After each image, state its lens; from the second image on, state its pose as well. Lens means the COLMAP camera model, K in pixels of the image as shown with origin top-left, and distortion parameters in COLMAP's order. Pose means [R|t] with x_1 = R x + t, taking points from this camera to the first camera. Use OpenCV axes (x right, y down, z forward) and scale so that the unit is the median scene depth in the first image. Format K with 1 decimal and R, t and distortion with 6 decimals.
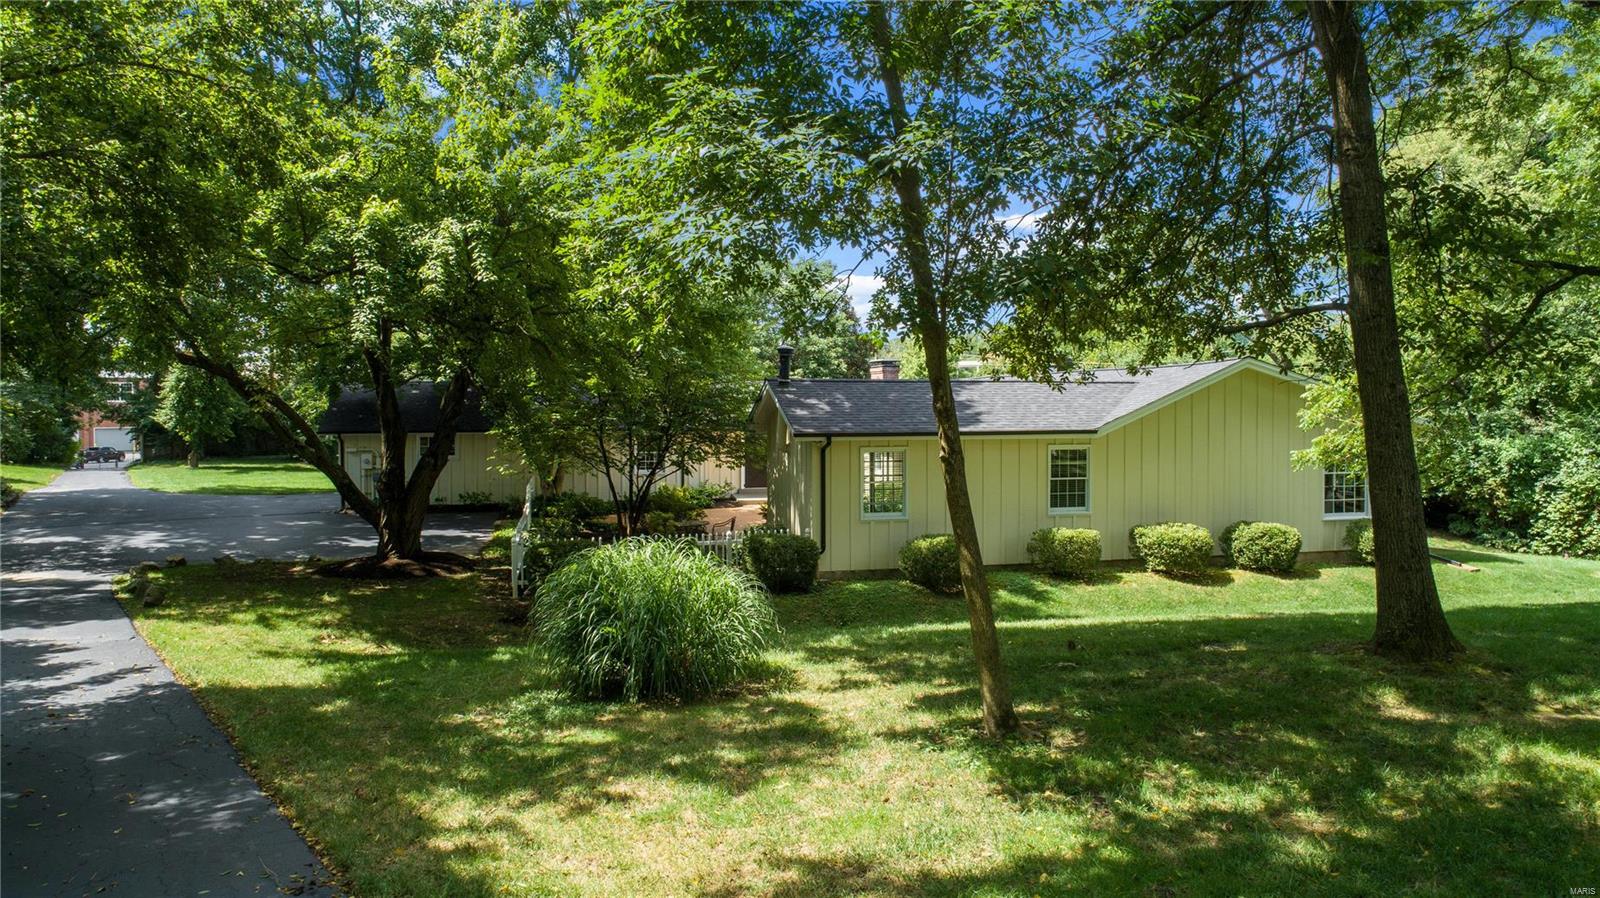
lens RADIAL K [[1100.6, 0, 807.1], [0, 1100.6, 445.3], [0, 0, 1]] dist [0.001585, -0.000400]
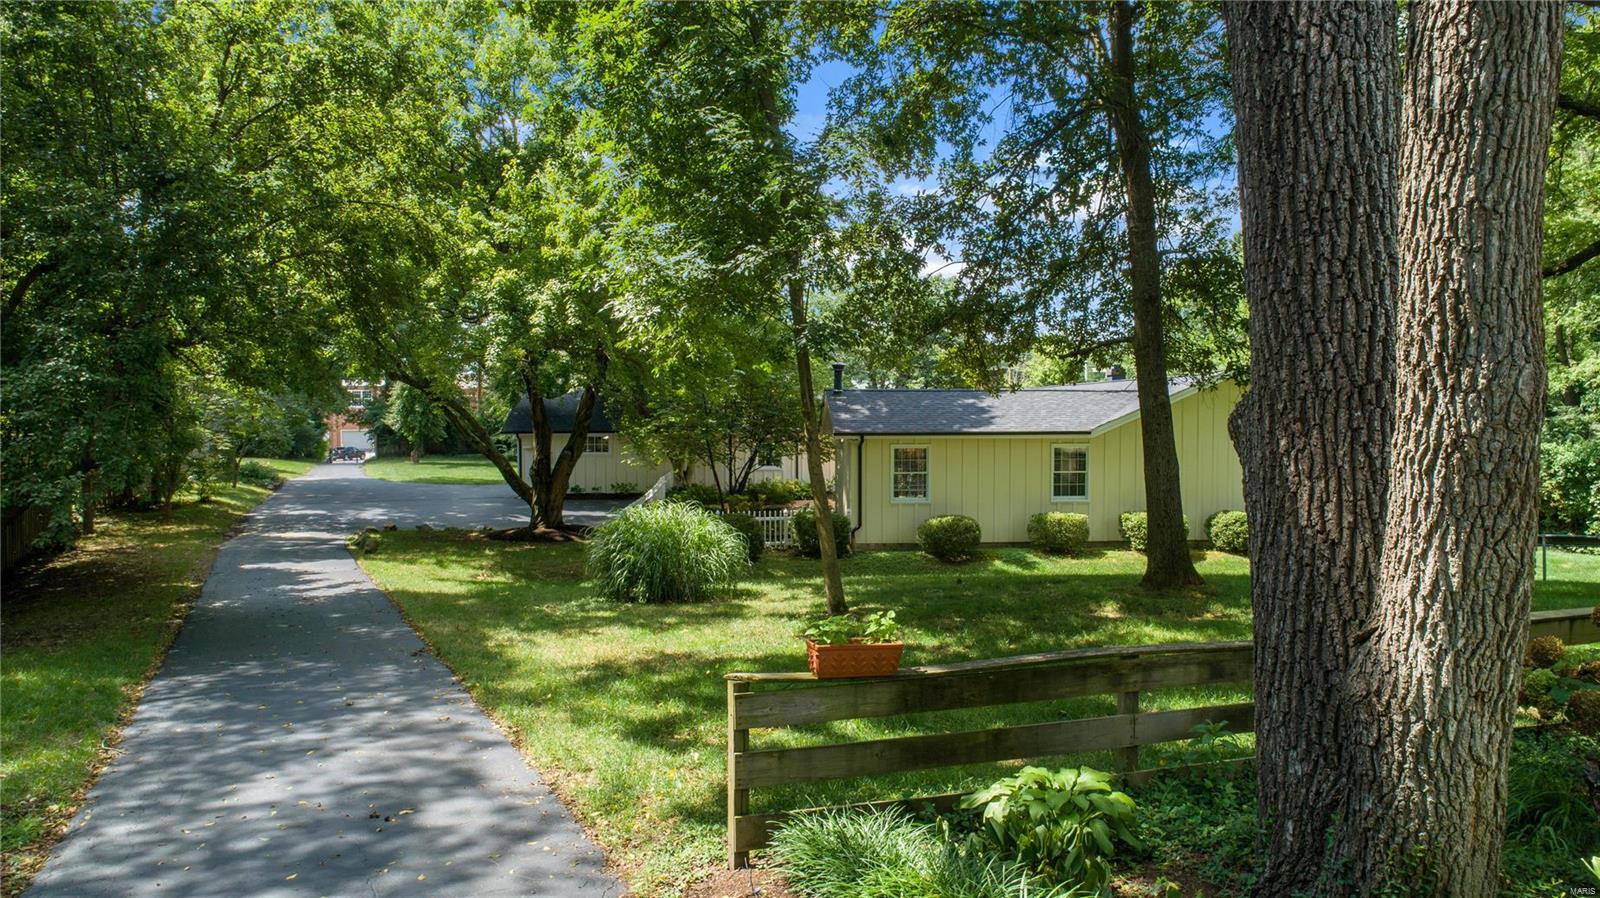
lens RADIAL K [[1061.5, 0, 770.3], [0, 1061.5, 476.9], [0, 0, 1]] dist [-0.003351, -0.001347]
pose [[0.981943, 0.012426, -0.188768, 0.138262], [-0.007485, 0.999611, 0.026866, 0.007234], [0.189028, -0.024968, 0.981654, -0.197574]]
